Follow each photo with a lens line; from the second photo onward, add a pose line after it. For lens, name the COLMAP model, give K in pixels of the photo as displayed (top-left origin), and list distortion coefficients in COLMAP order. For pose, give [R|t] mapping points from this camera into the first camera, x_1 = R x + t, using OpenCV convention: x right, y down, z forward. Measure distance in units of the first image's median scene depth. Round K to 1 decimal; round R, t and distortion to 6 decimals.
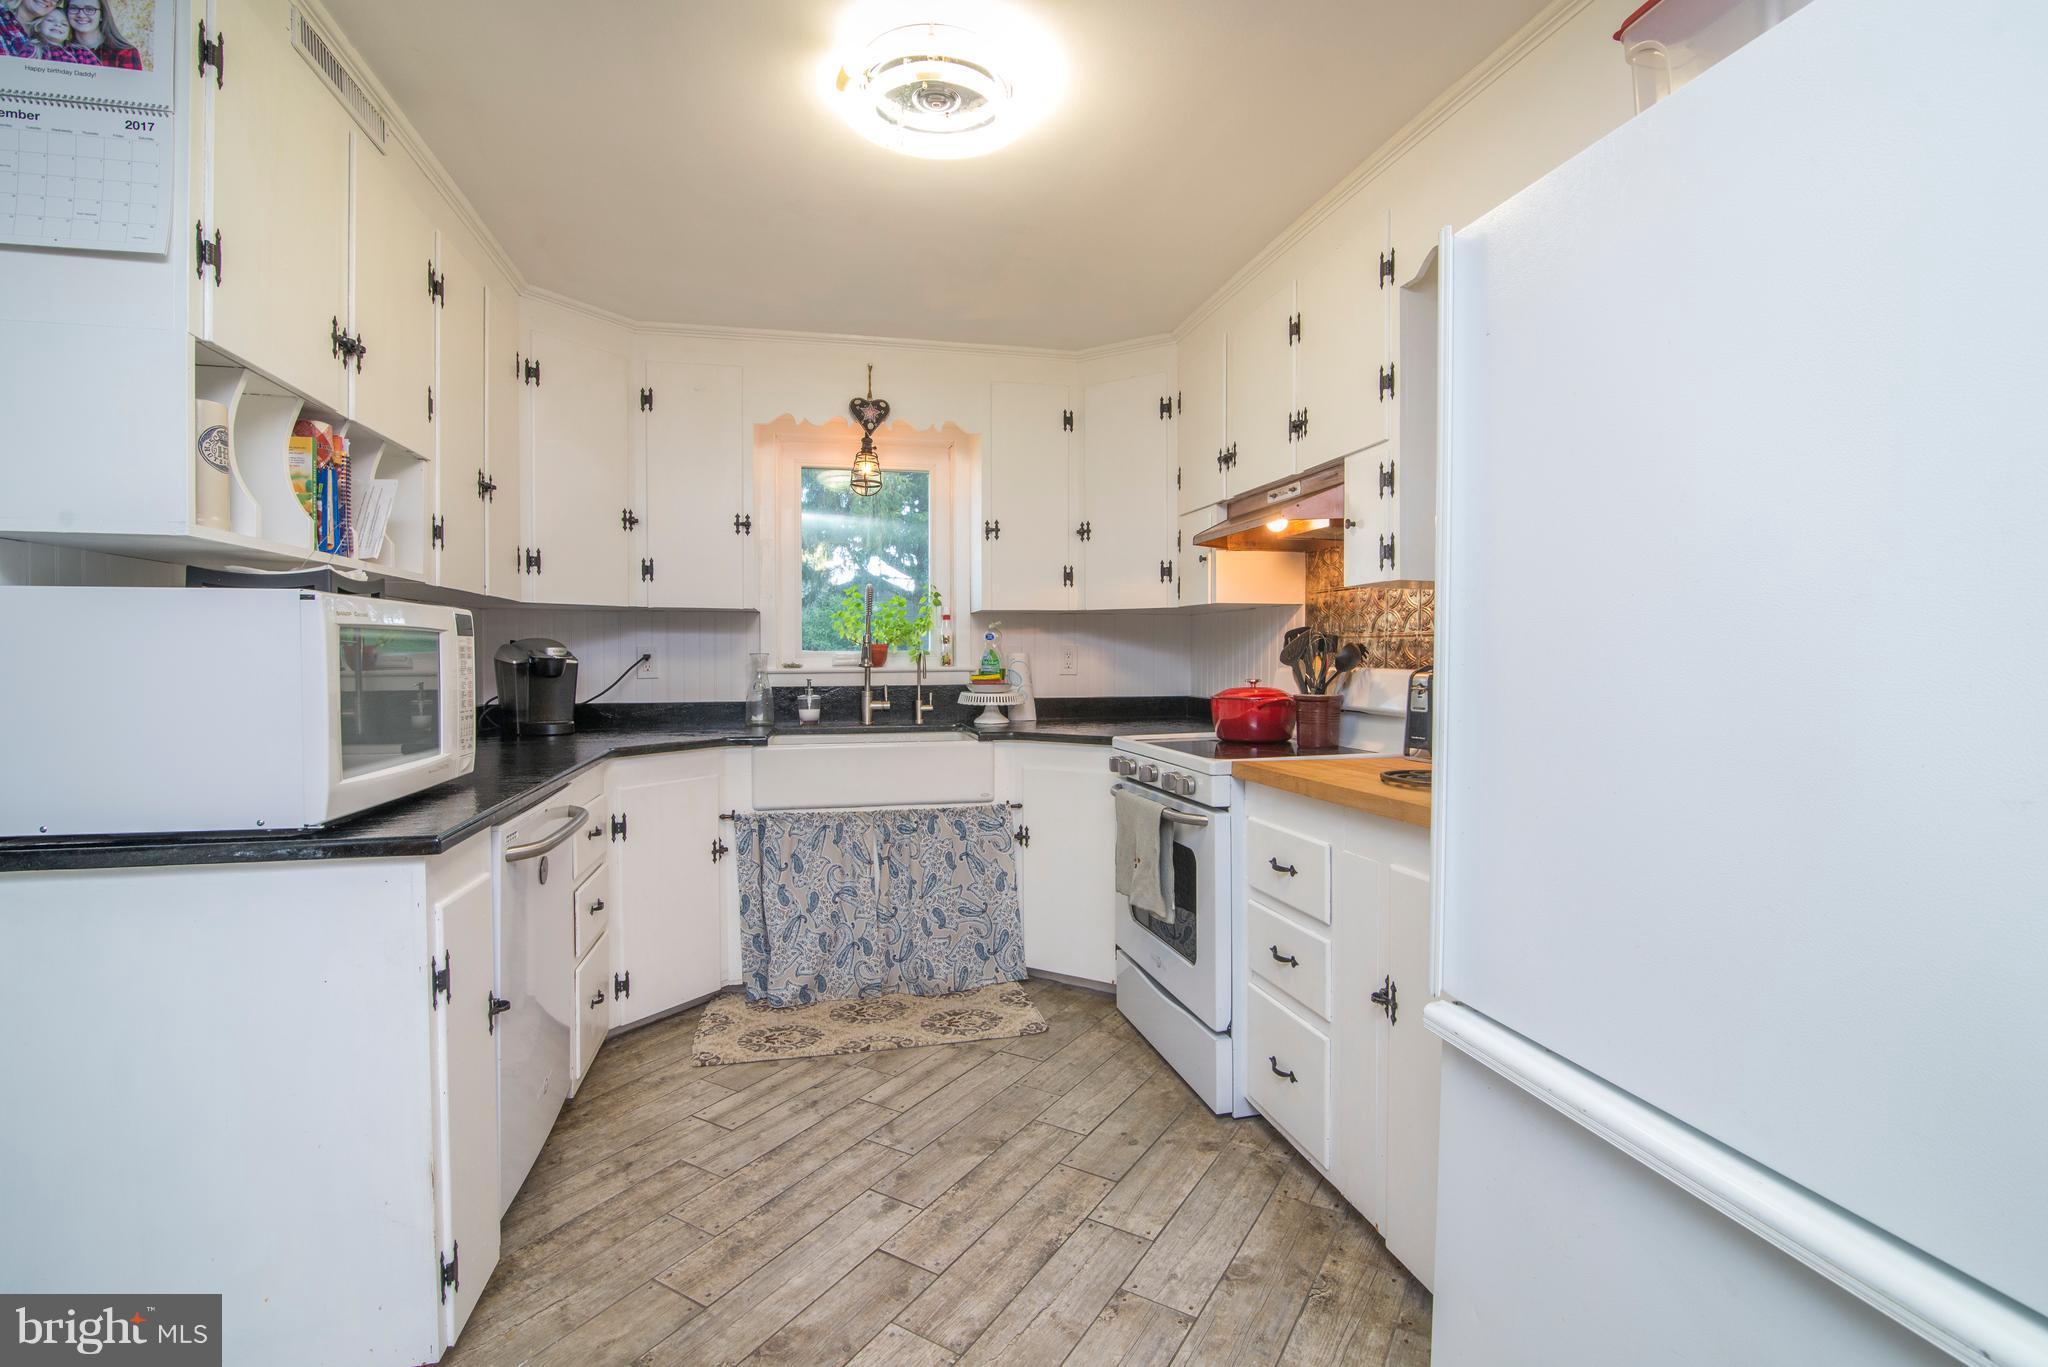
lens RADIAL K [[952.2, 0, 1043.5], [0, 952.2, 674.0], [0, 0, 1]] dist [-0.014399, 0.000162]
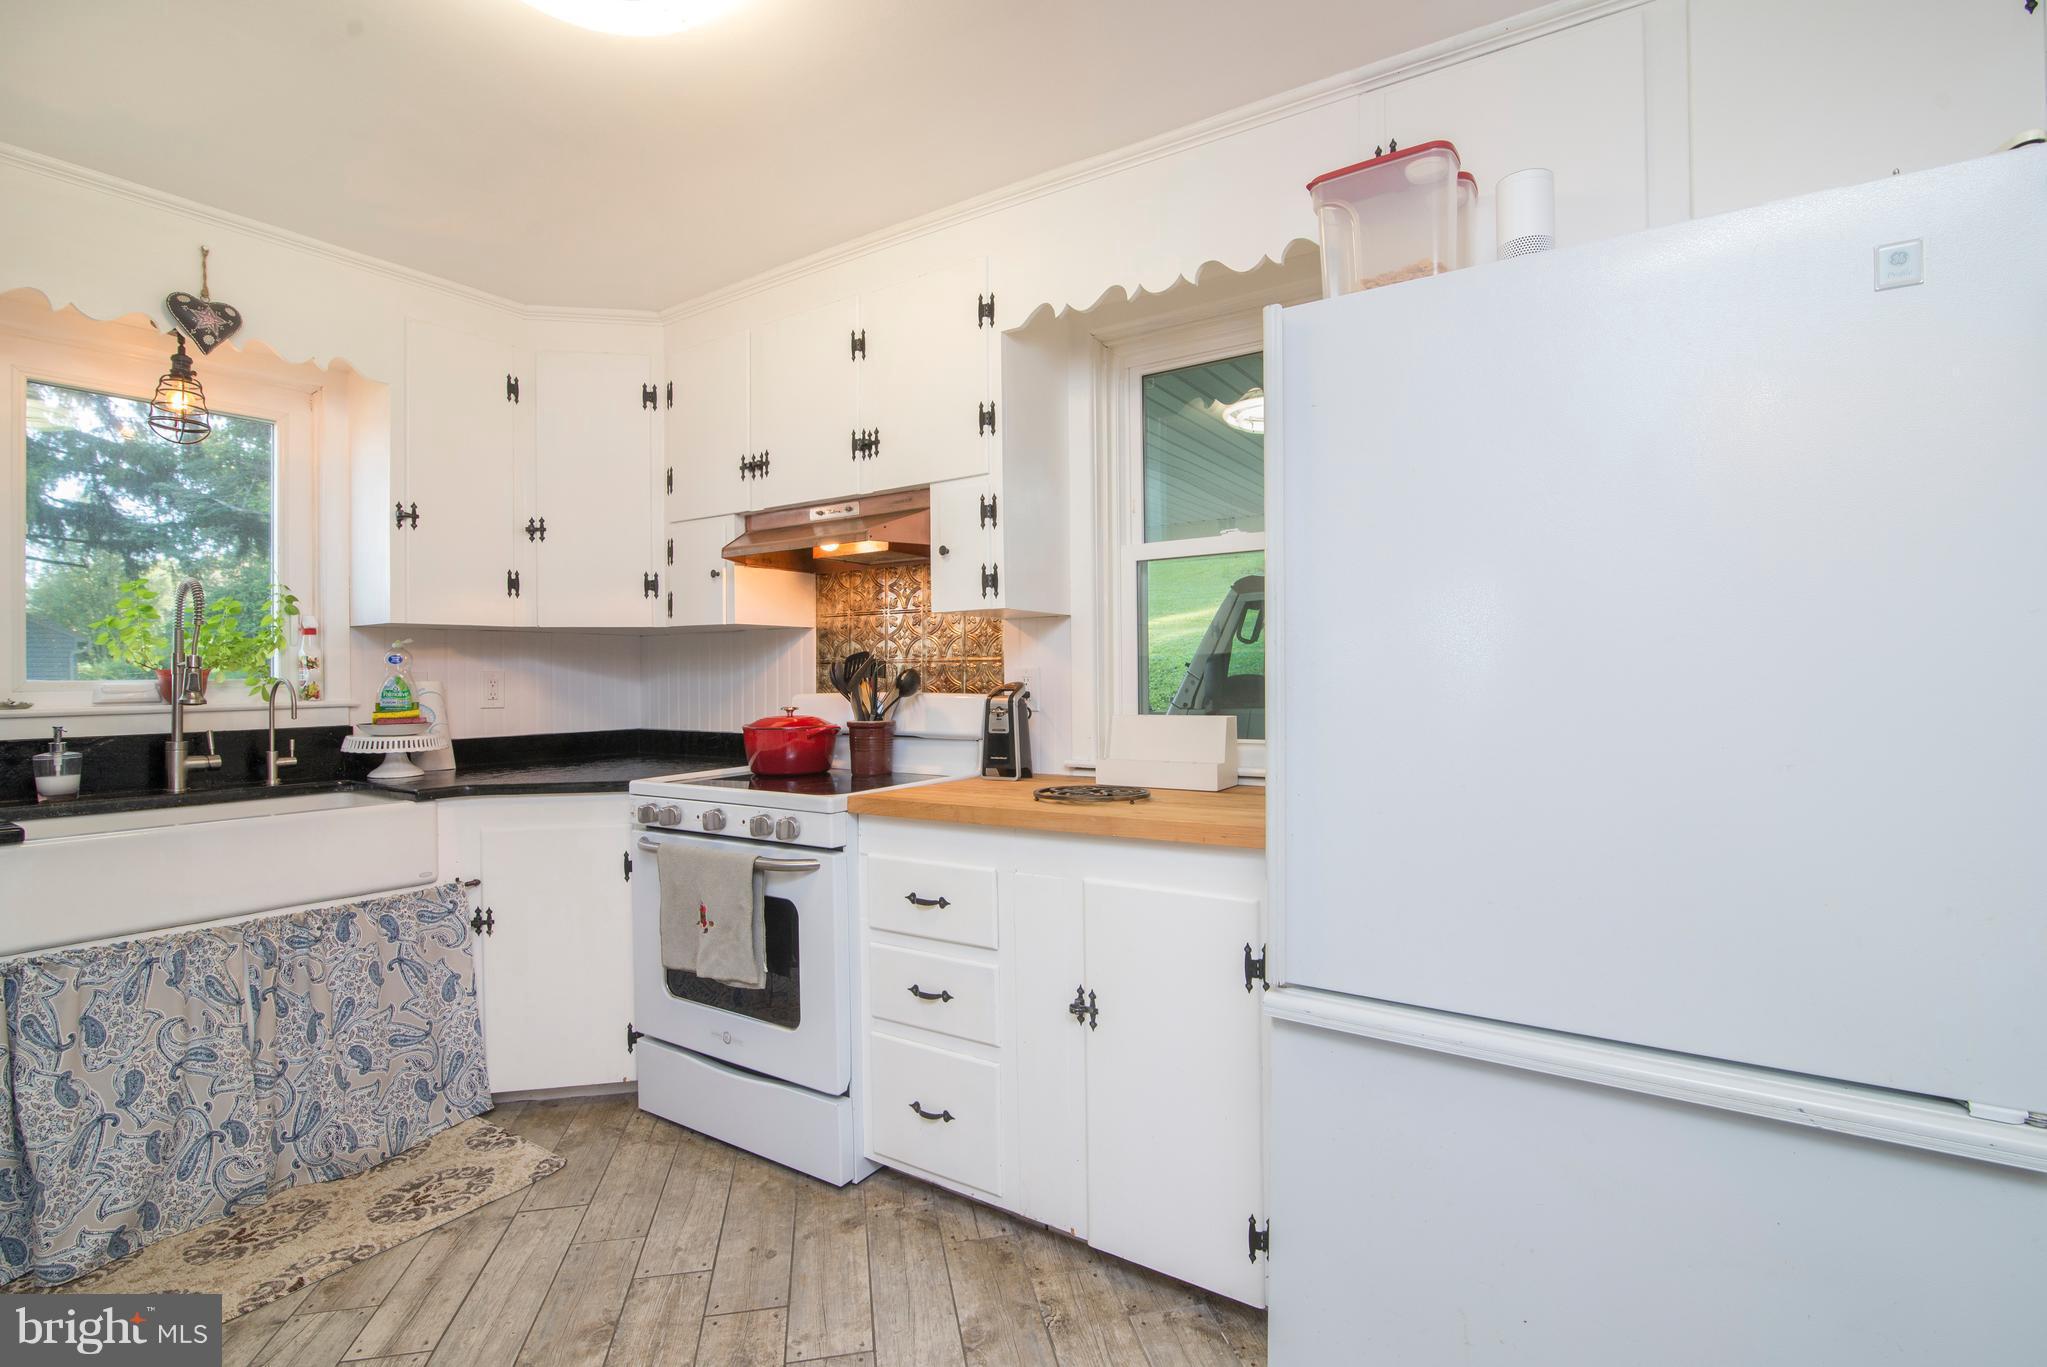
lens RADIAL K [[951.7, 0, 1043.0], [0, 951.7, 674.0], [0, 0, 1]] dist [-0.014399, 0.000162]
pose [[0.731833, -0.003624, 0.681474, -0.221743], [0.021428, 0.999614, -0.017696, -0.004824], [-0.681147, 0.027553, 0.731628, 0.145052]]
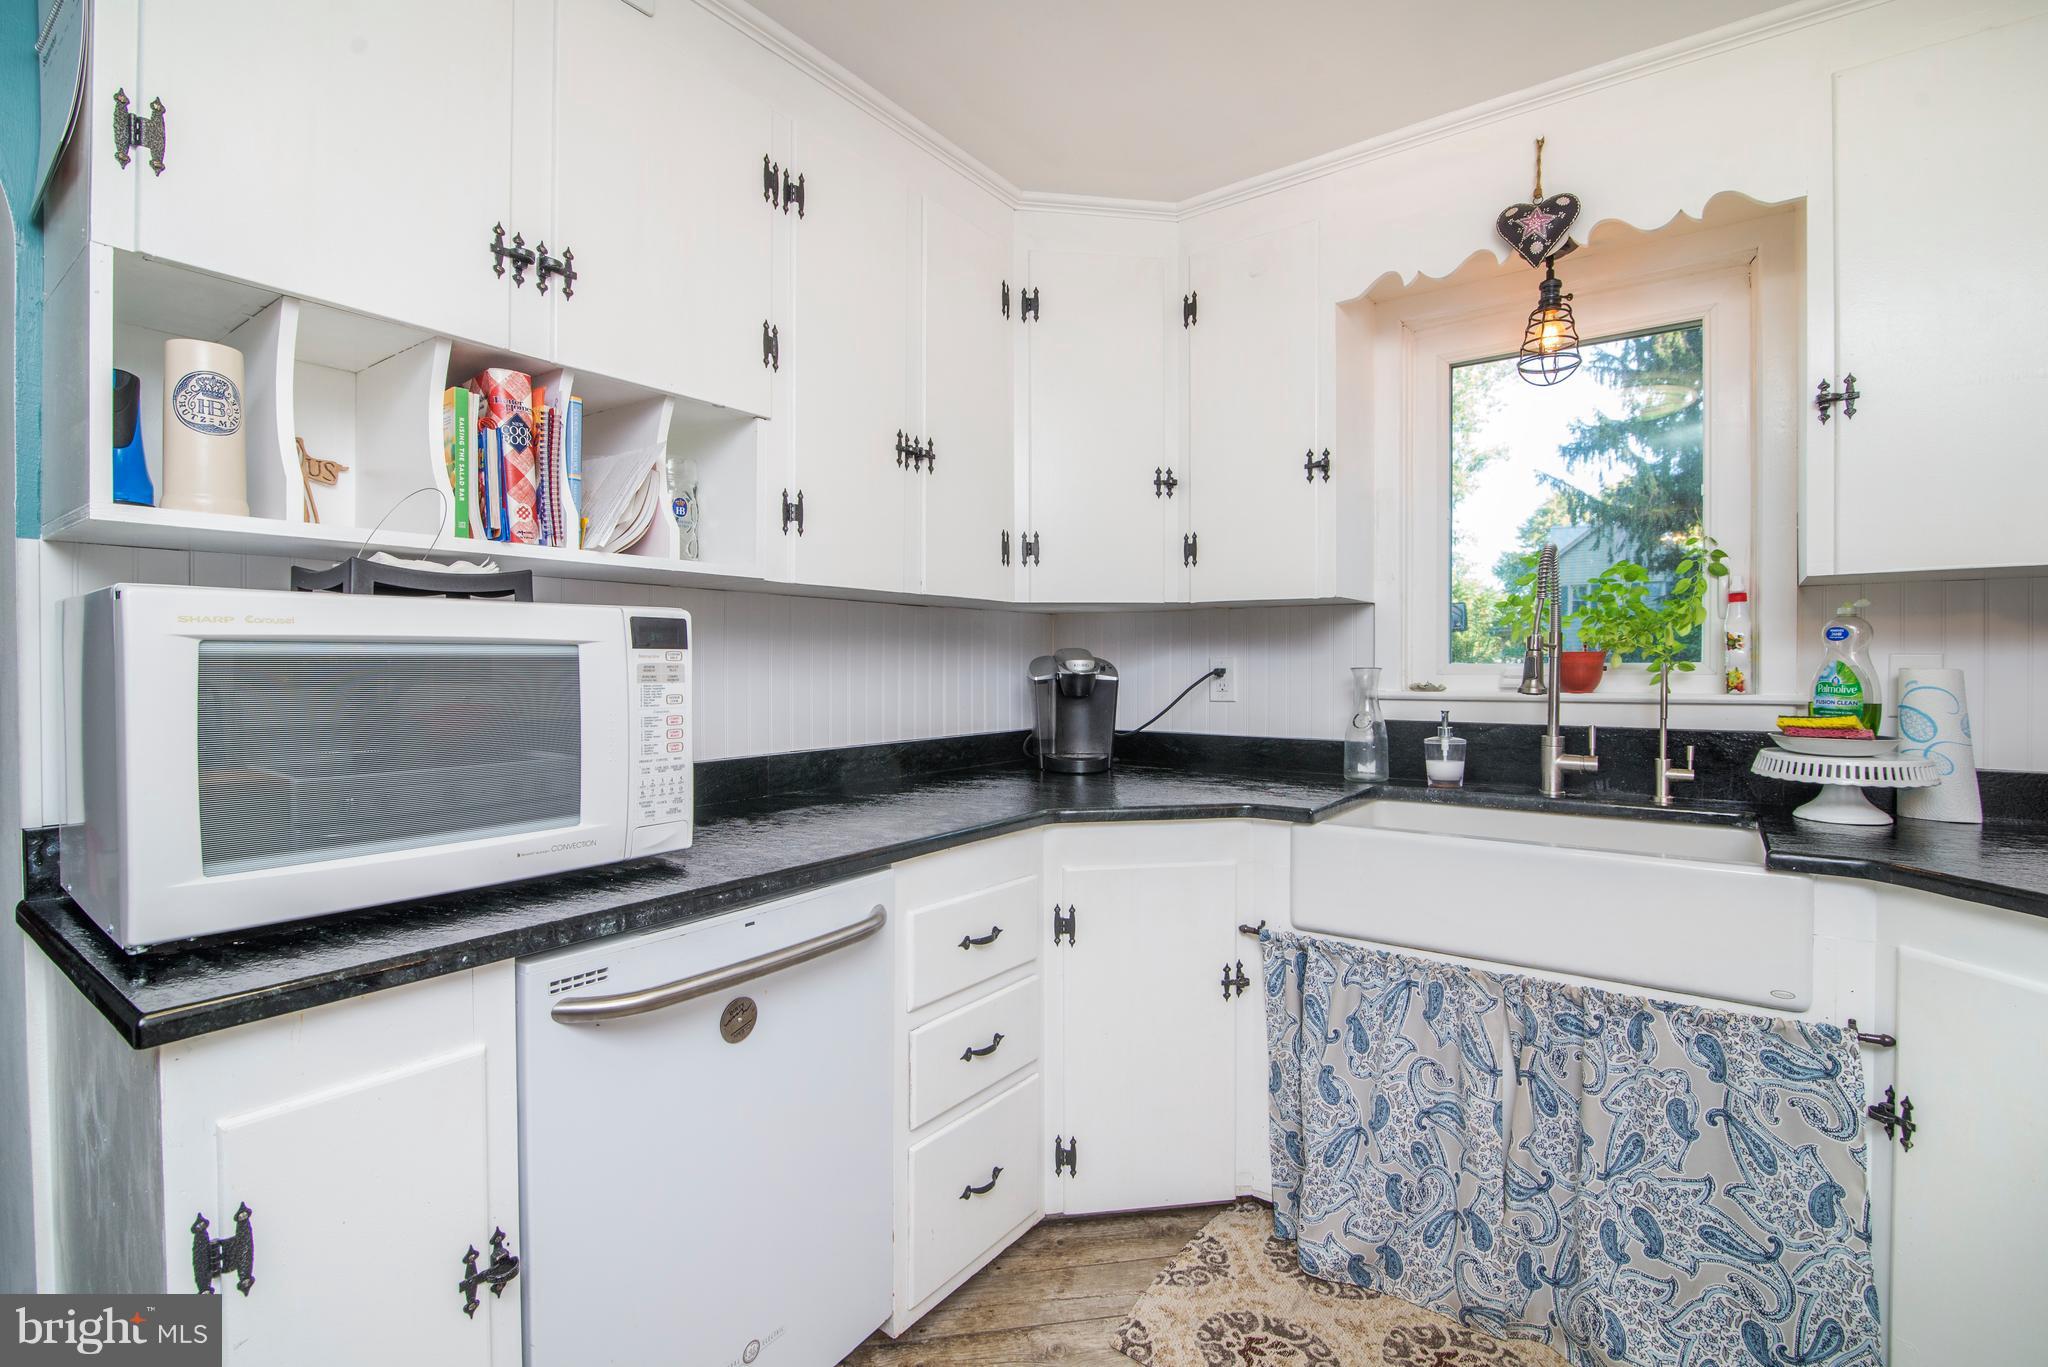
lens RADIAL K [[927.9, 0, 1034.8], [0, 927.9, 672.6], [0, 0, 1]] dist [-0.021318, 0.001093]
pose [[0.636539, 0.009384, -0.771187, 0.044505], [-0.014552, 0.999894, 0.000155, -0.017189], [0.771107, 0.011124, 0.636608, 0.492365]]
